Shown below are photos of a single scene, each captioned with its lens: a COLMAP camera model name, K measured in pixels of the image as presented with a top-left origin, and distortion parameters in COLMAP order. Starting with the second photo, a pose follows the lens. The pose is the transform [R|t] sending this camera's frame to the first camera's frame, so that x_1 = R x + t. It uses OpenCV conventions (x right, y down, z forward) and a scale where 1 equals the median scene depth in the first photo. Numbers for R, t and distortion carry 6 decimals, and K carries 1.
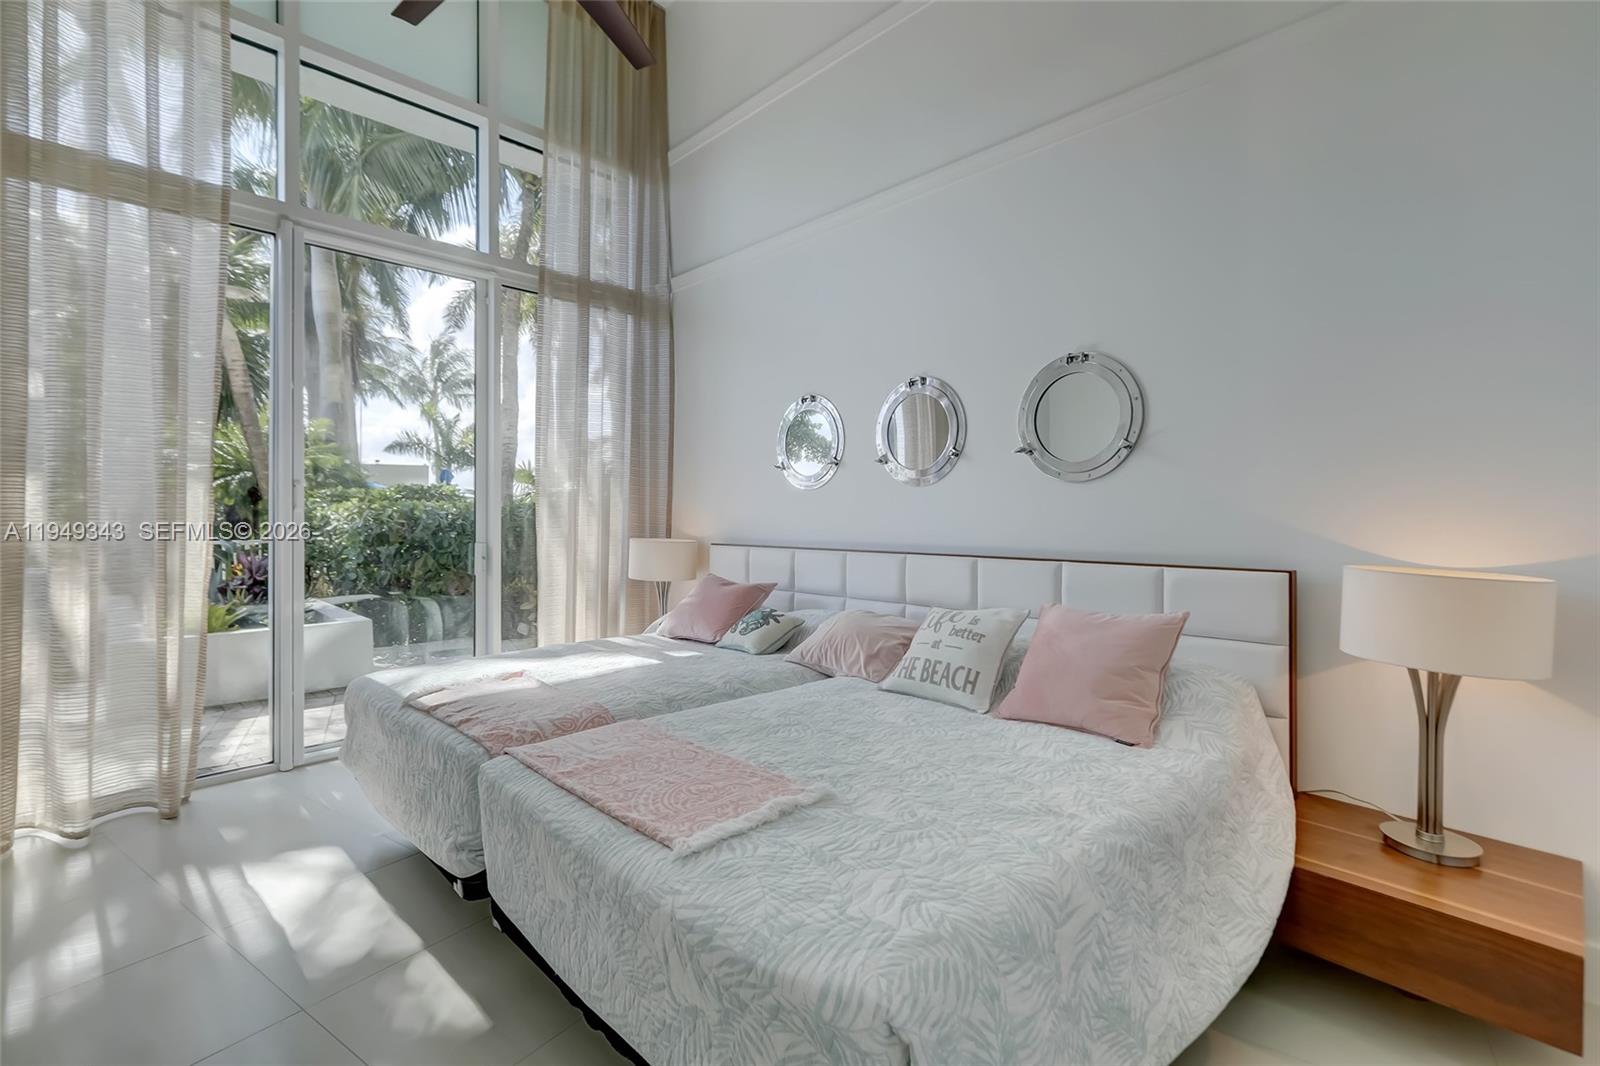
lens RADIAL K [[719.5, 0, 804.7], [0, 719.5, 532.3], [0, 0, 1]] dist [0.000517, 0.000551]
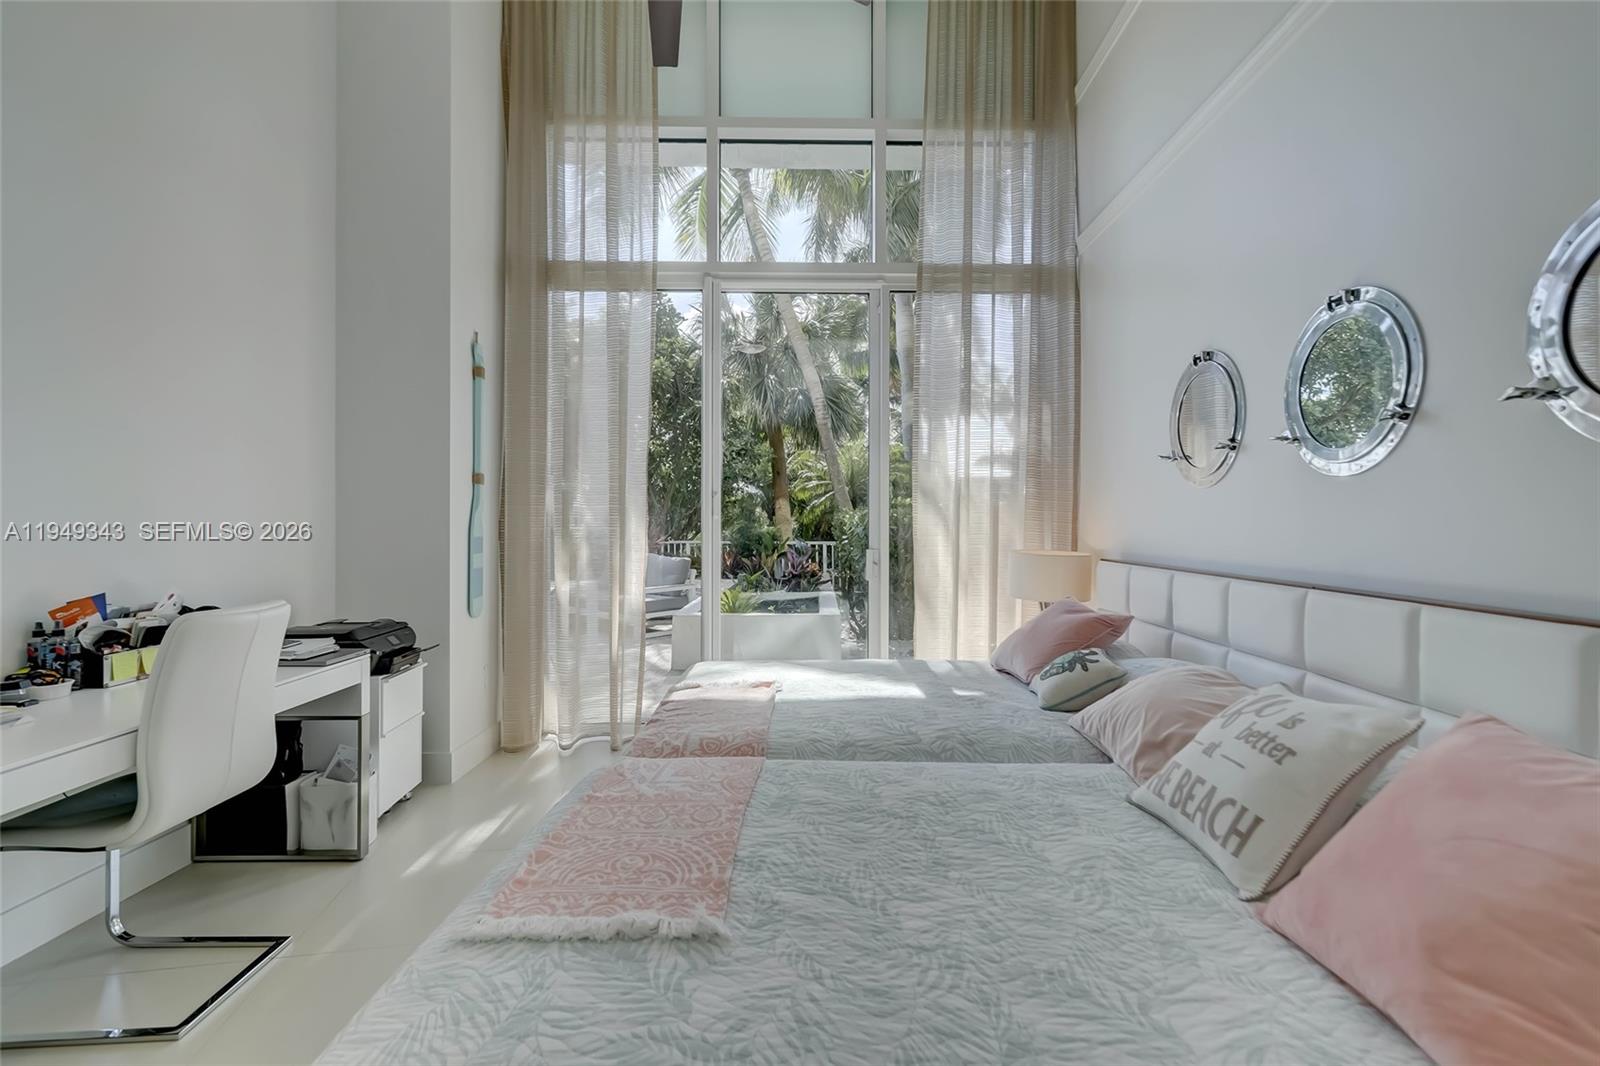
lens RADIAL K [[722.8, 0, 802.4], [0, 722.8, 538.5], [0, 0, 1]] dist [-0.001168, 0.000592]
pose [[0.709752, 0.018723, -0.704203, 0.356394], [-0.020608, 0.999771, 0.005811, -0.008395], [0.704150, 0.010388, 0.709975, 0.363529]]
